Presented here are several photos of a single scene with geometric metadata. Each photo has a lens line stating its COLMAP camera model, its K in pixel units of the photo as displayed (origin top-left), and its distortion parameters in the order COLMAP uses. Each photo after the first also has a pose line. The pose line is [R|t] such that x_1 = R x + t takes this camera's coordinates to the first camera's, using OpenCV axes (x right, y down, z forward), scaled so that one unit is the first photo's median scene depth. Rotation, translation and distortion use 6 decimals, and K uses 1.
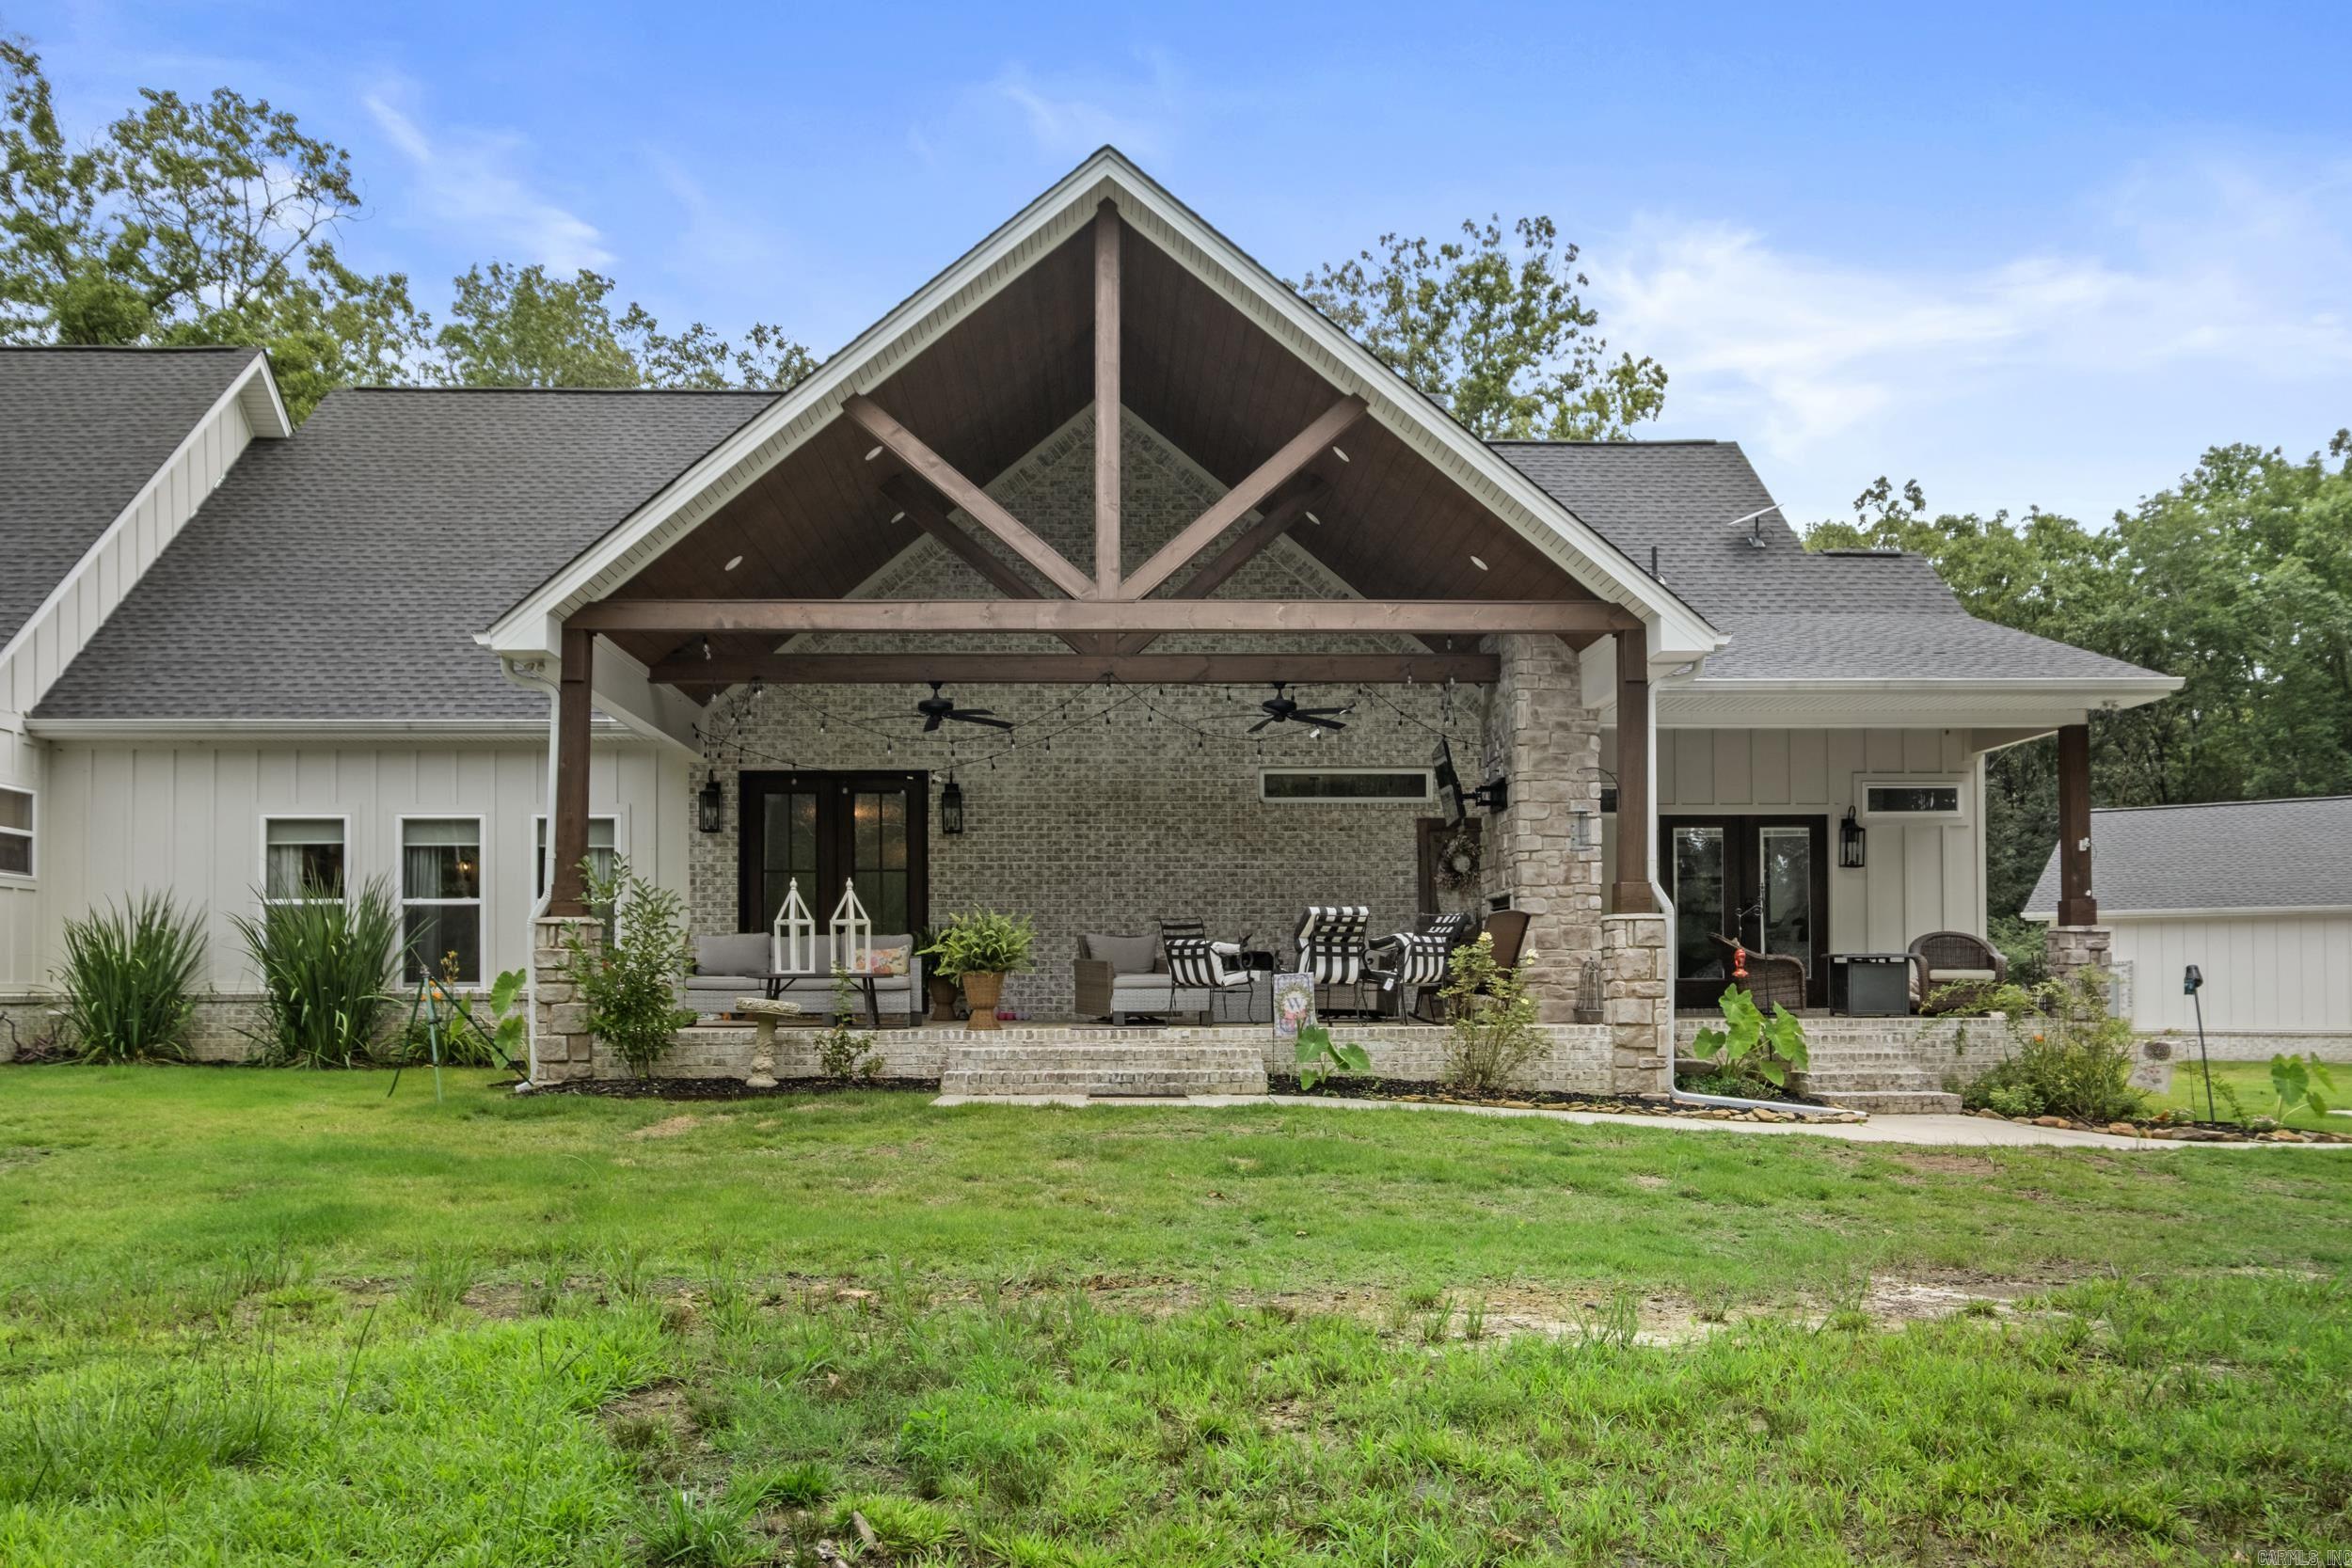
lens RADIAL K [[1755.7, 0, 1174.8], [0, 1755.7, 855.5], [0, 0, 1]] dist [0.025811, 0.000993]
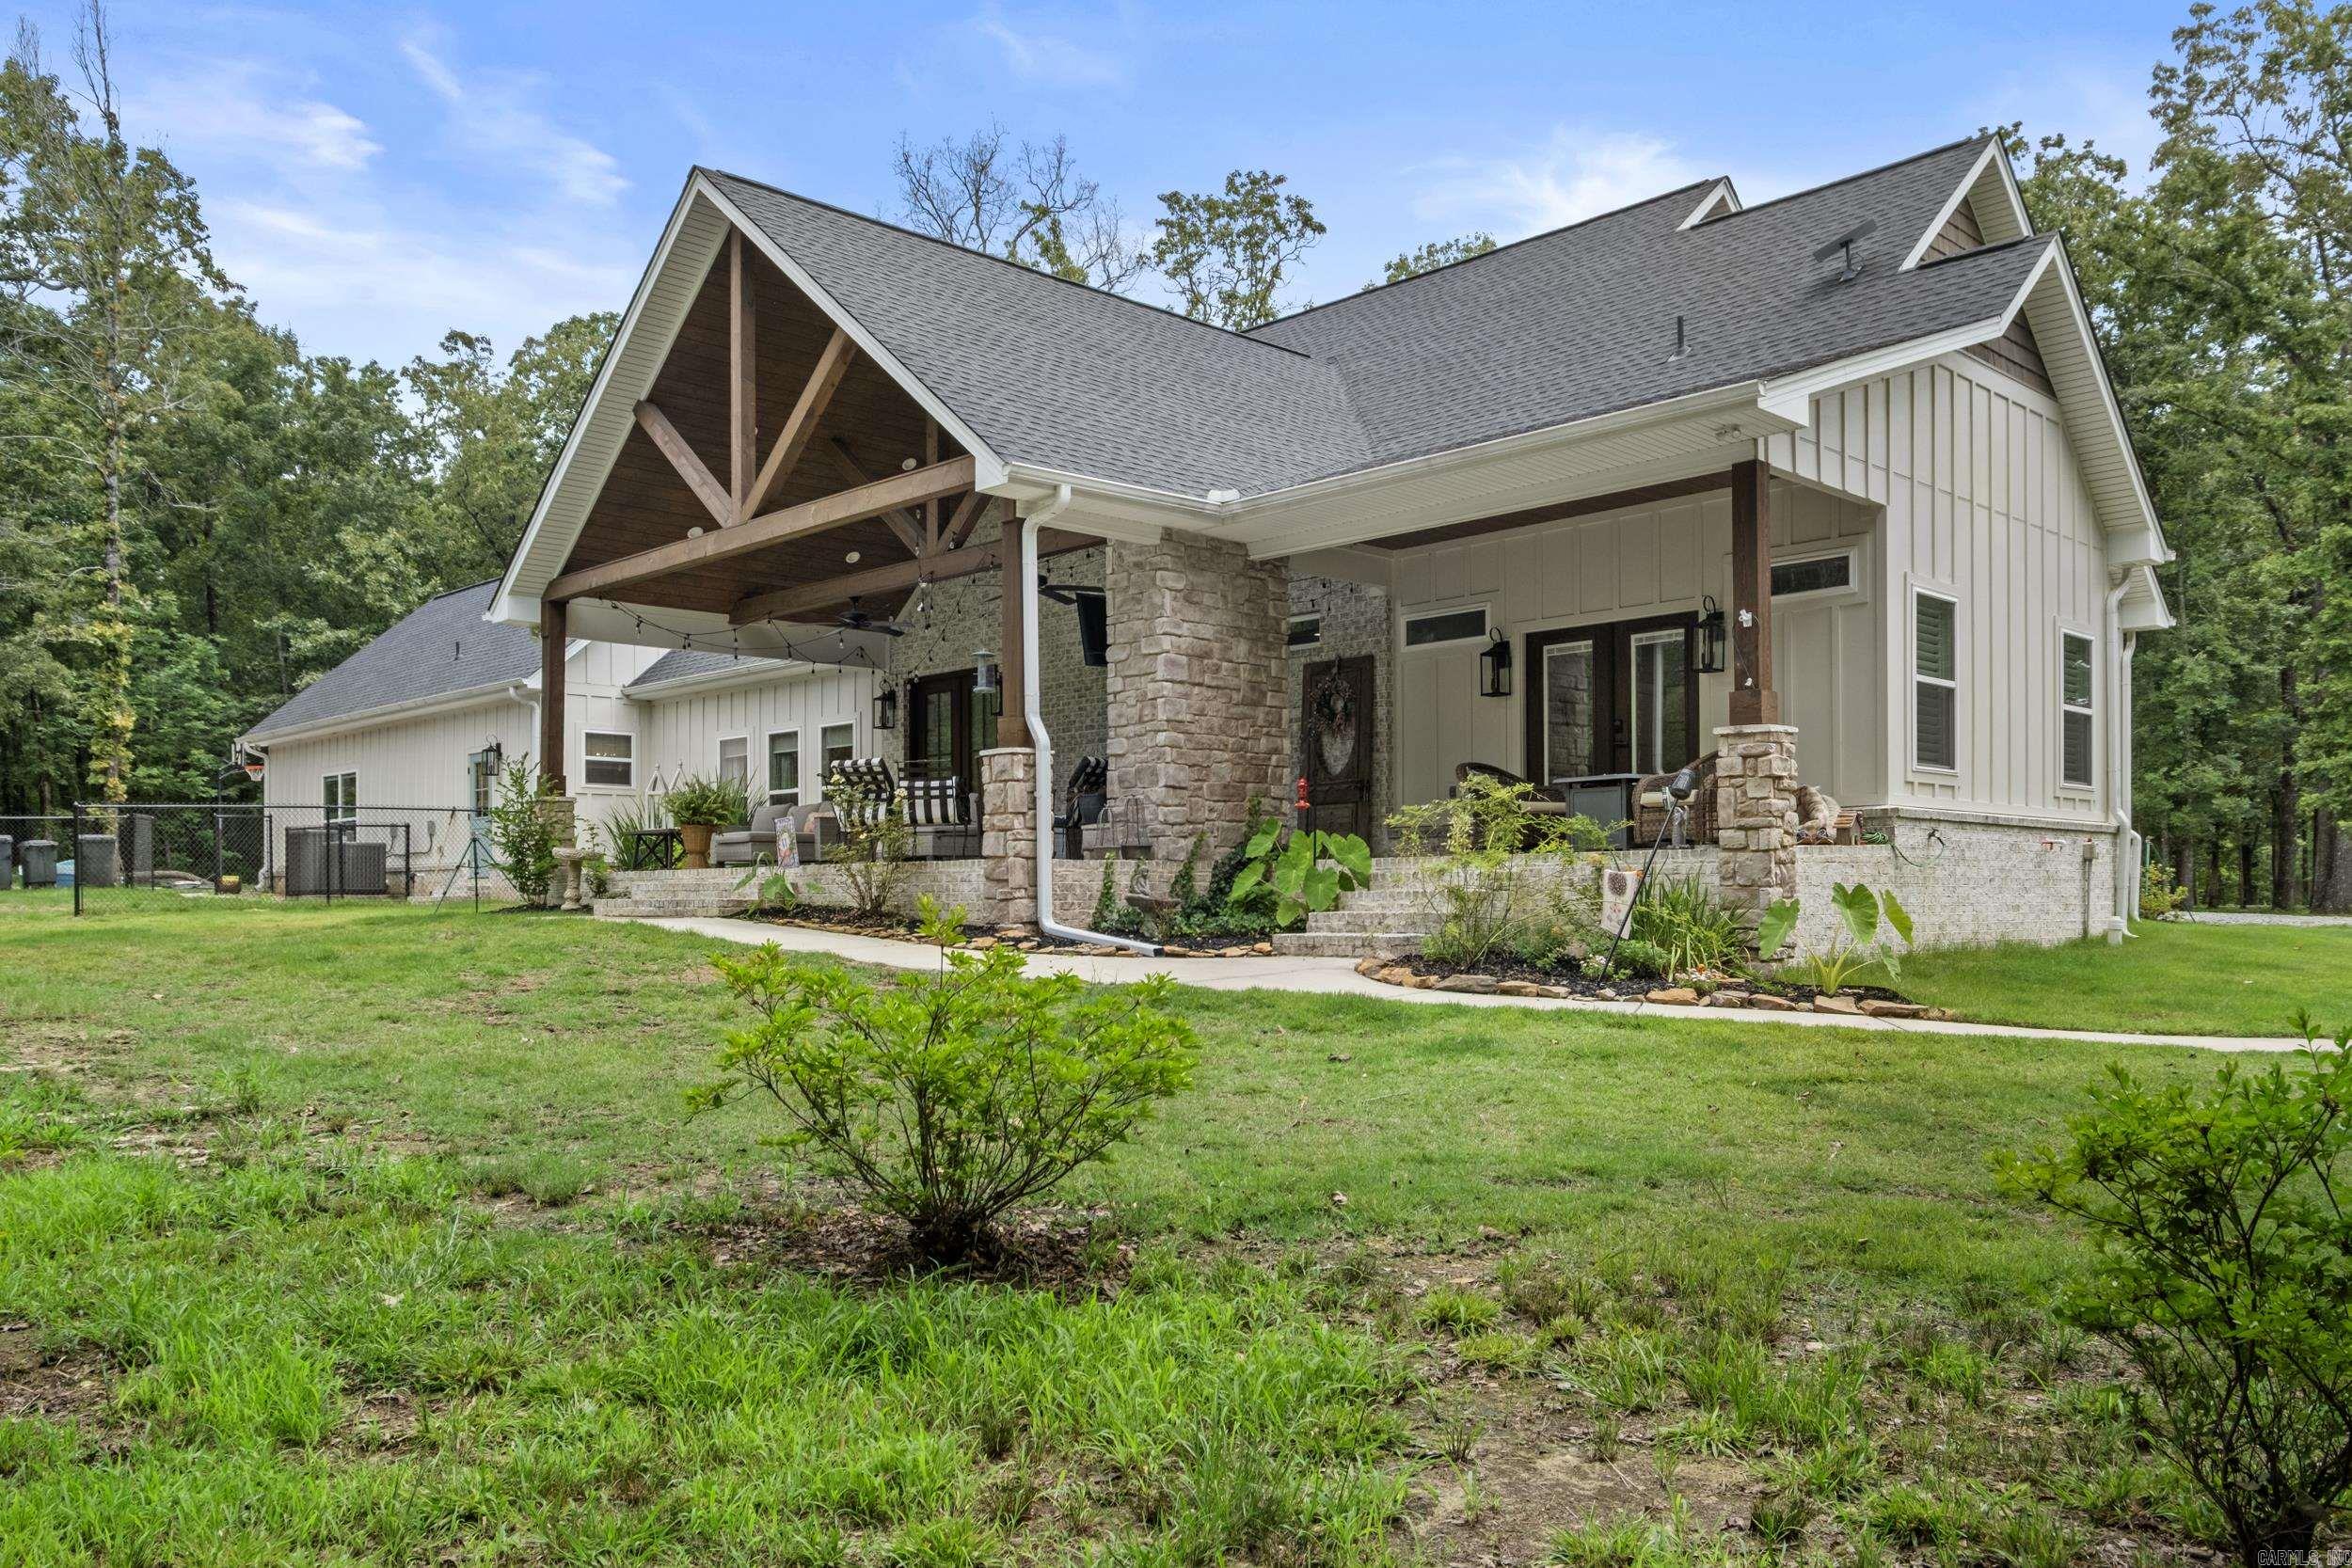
lens RADIAL K [[1699.0, 0, 1176.0], [0, 1699.0, 784.0], [0, 0, 1]] dist [-0.003187, -0.000366]
pose [[0.696646, -0.047495, -0.715841, 0.796895], [0.057496, 0.998293, -0.010281, 0.053356], [0.715108, -0.033996, 0.698187, 0.292414]]
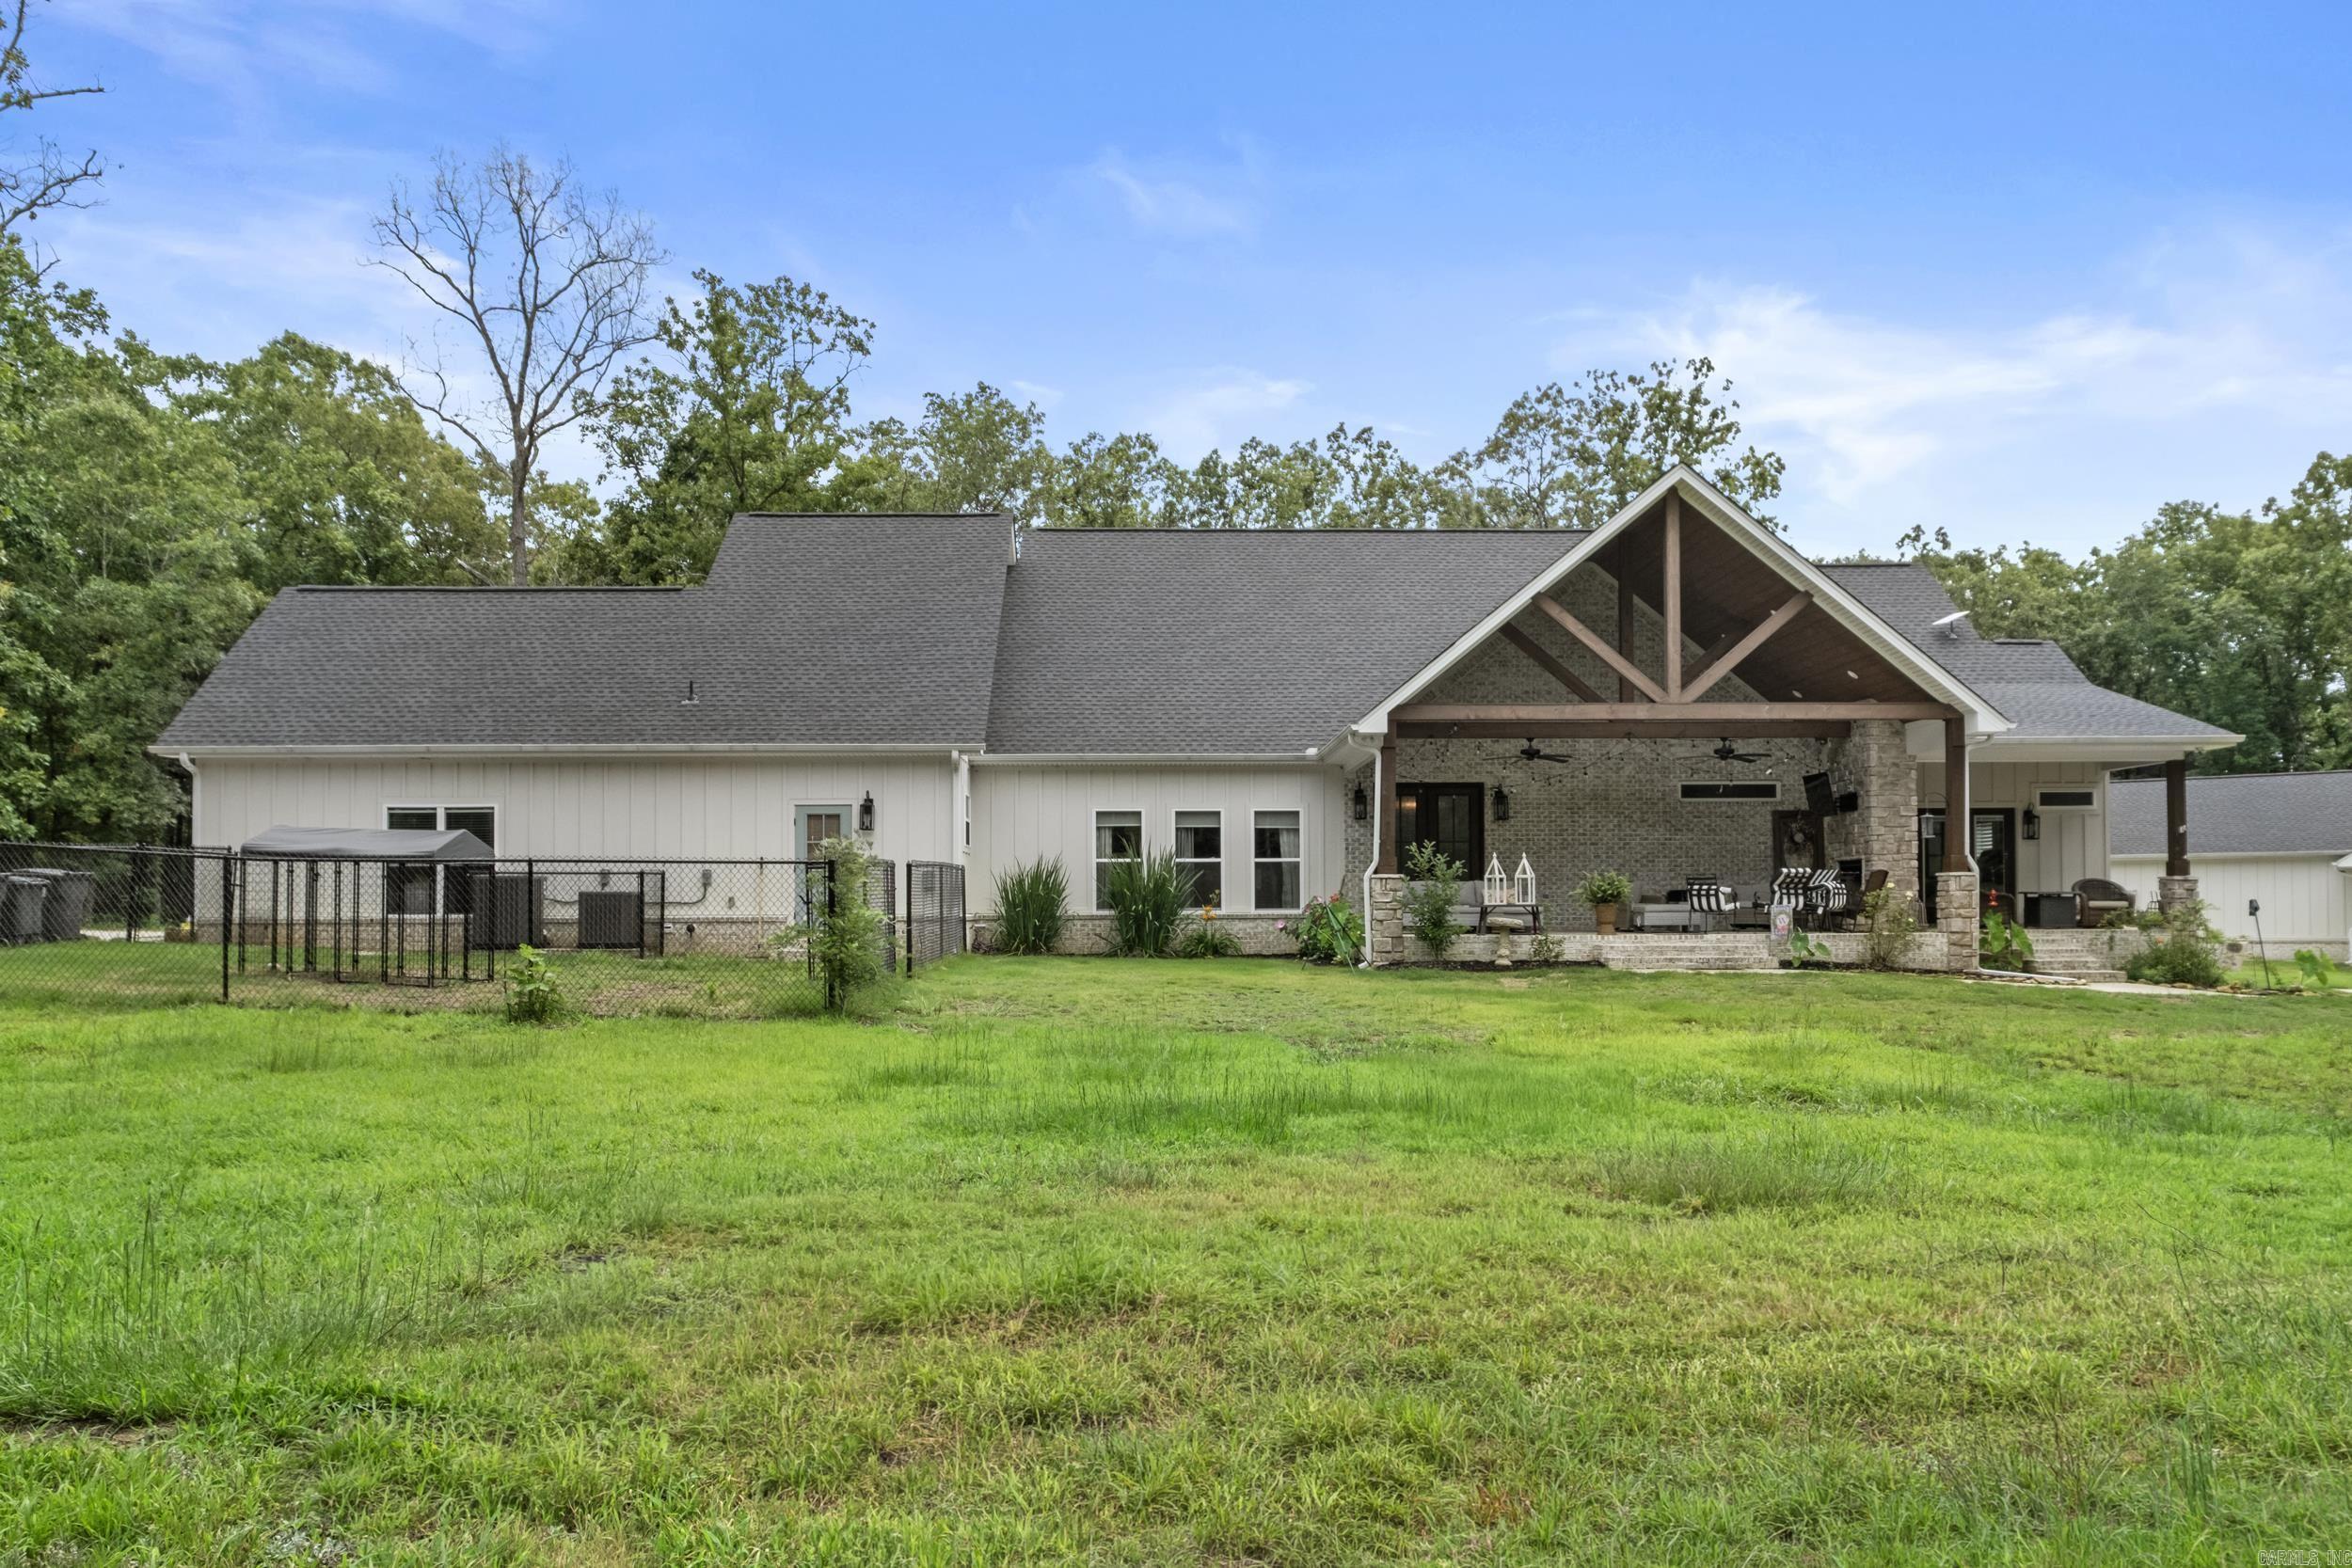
lens RADIAL K [[1560.9, 0, 1176.0], [0, 1560.9, 784.0], [0, 0, 1]] dist [-0.007717, 0.046219]
pose [[0.999995, -0.000405, -0.002979, -0.433159], [0.000396, 0.999996, -0.002948, -0.042816], [0.002980, 0.002947, 0.999991, -0.500680]]
